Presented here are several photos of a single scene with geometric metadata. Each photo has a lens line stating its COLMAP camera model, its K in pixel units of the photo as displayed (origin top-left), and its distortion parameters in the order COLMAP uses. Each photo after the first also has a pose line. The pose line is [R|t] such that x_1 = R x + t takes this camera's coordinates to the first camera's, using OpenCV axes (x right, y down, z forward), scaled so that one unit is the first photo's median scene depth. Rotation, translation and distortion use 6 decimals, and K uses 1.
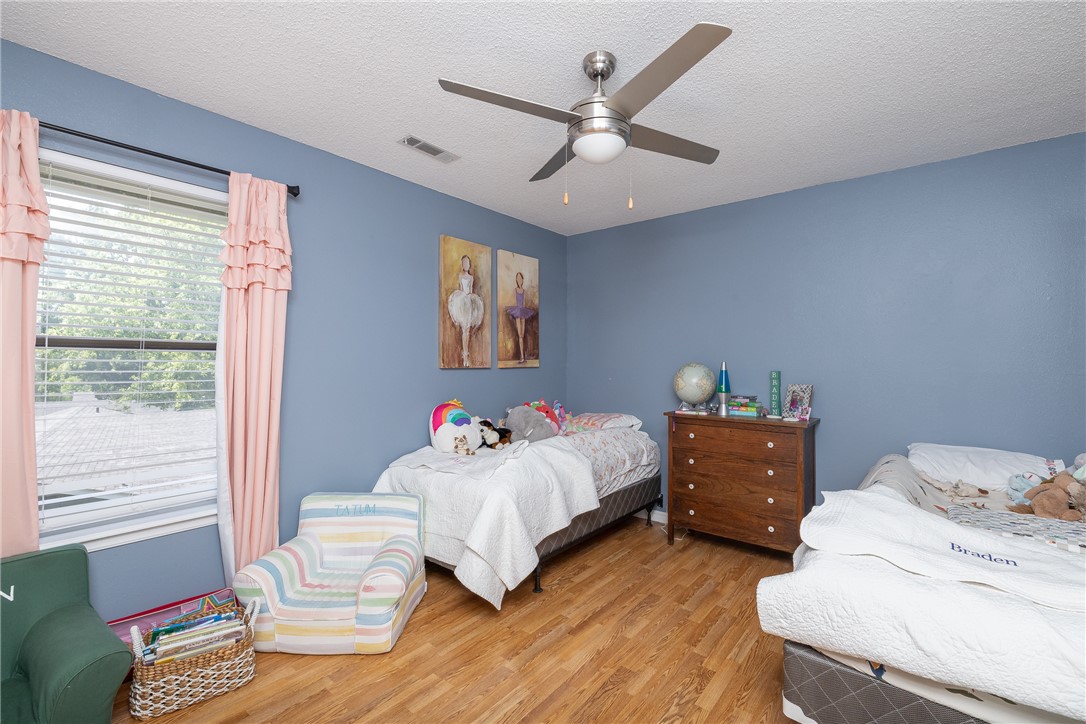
lens RADIAL K [[455.6, 0, 543.0], [0, 455.6, 362.0], [0, 0, 1]] dist [0.005790, 0.000191]
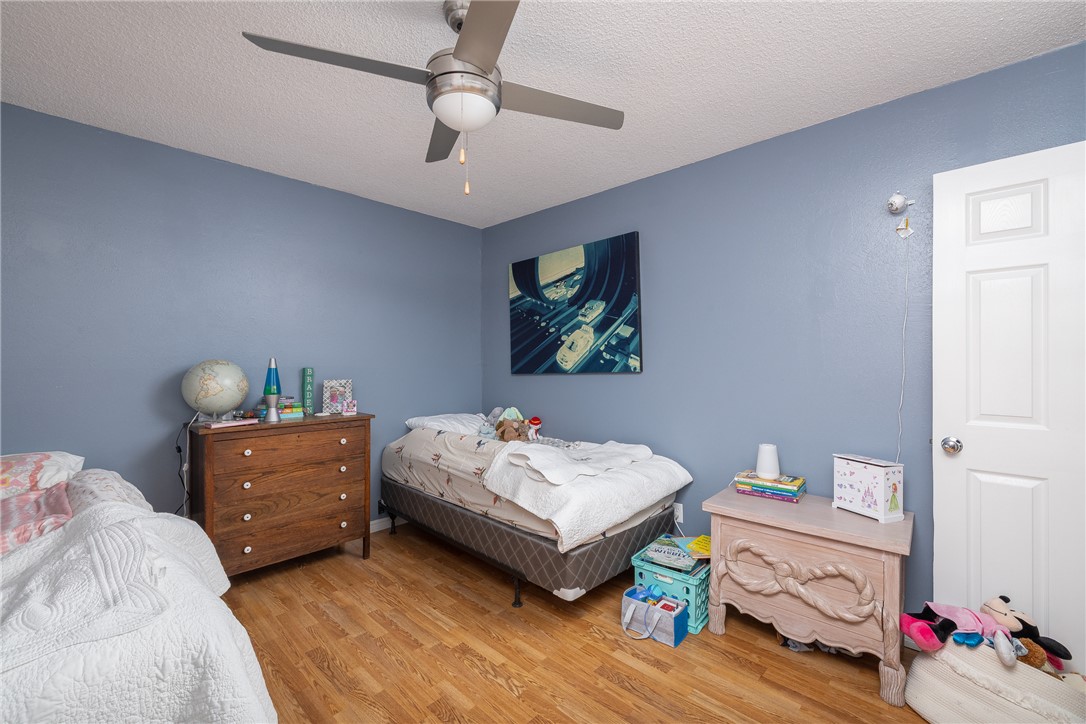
lens RADIAL K [[455.6, 0, 543.0], [0, 455.6, 362.0], [0, 0, 1]] dist [0.005790, 0.000191]
pose [[0.093941, -0.013814, 0.995482, -0.435627], [-0.002234, 0.999898, 0.014086, -0.007079], [-0.995575, -0.003547, 0.093901, 0.449845]]
